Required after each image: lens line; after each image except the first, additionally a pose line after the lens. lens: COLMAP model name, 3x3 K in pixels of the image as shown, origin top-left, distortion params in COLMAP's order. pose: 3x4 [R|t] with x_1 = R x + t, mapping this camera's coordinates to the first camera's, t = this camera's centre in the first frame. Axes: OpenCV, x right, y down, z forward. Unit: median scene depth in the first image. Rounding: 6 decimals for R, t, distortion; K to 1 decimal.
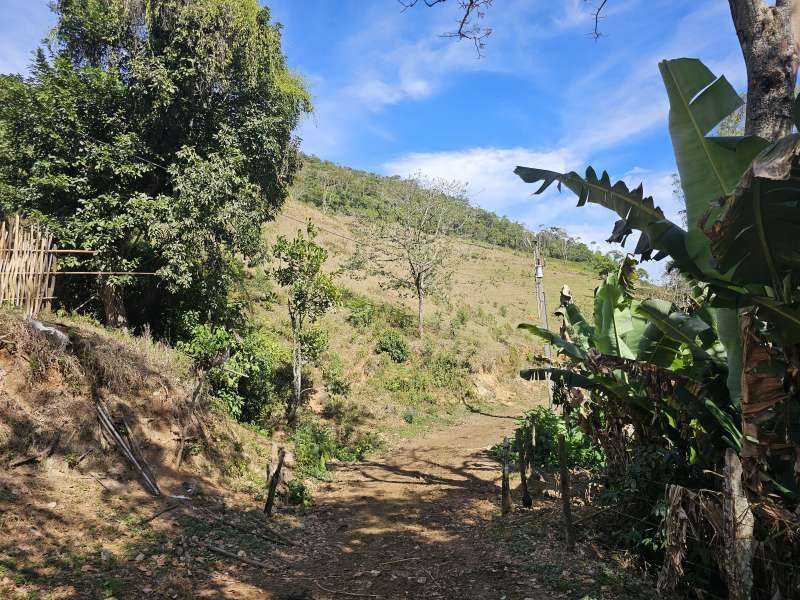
lens RADIAL K [[523.0, 0, 396.3], [0, 523.0, 296.3], [0, 0, 1]] dist [0.028362, -0.023040]
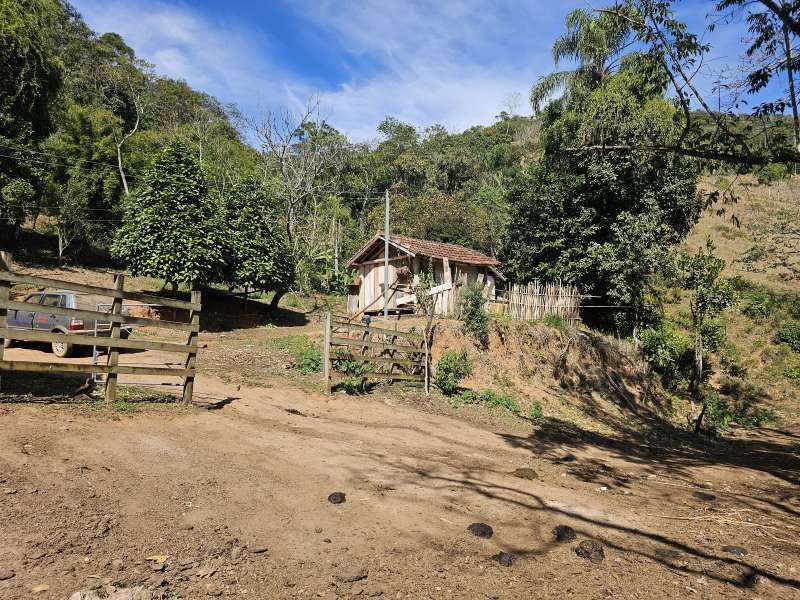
lens RADIAL K [[523.0, 0, 406.1], [0, 523.0, 306.7], [0, 0, 1]] dist [0.028362, -0.023040]
pose [[0.790309, 0.007466, -0.612663, 0.047888], [0.036980, 0.997522, 0.059858, -0.110237], [0.611592, -0.069962, 0.788074, -0.605647]]
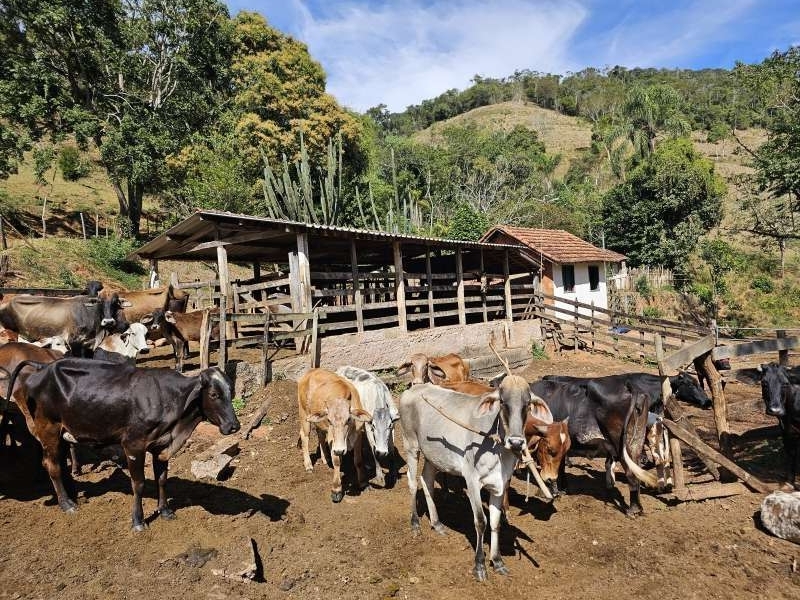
lens RADIAL K [[523.0, 0, 414.9], [0, 523.0, 302.6], [0, 0, 1]] dist [0.028362, -0.023040]
pose [[0.846787, 0.005219, -0.531907, -0.097926], [0.085137, 0.985731, 0.145209, -0.360624], [0.525075, -0.168246, 0.834260, -2.002952]]
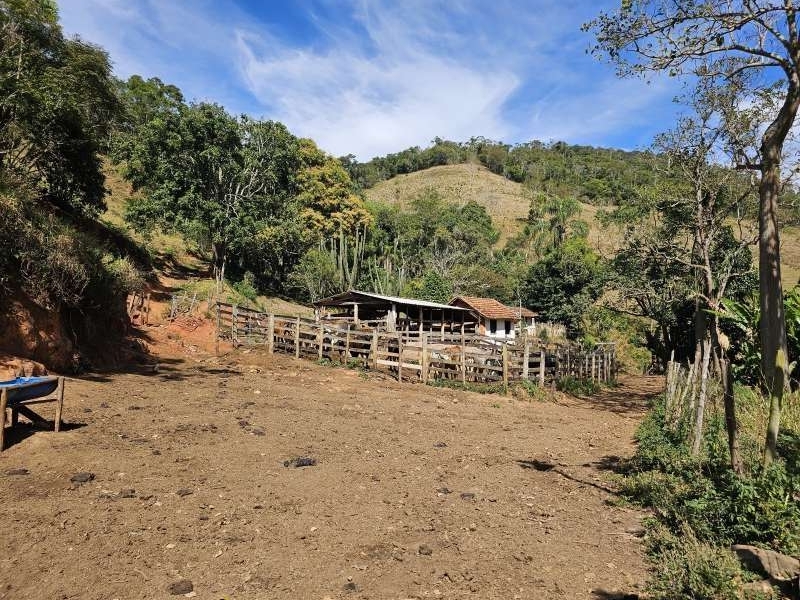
lens RADIAL K [[523.0, 0, 408.8], [0, 523.0, 291.0], [0, 0, 1]] dist [0.028362, -0.023040]
pose [[0.891849, 0.029334, -0.451382, 0.267927], [-0.003450, 0.998307, 0.058060, -0.501078], [0.452320, -0.050224, 0.890440, -3.027553]]
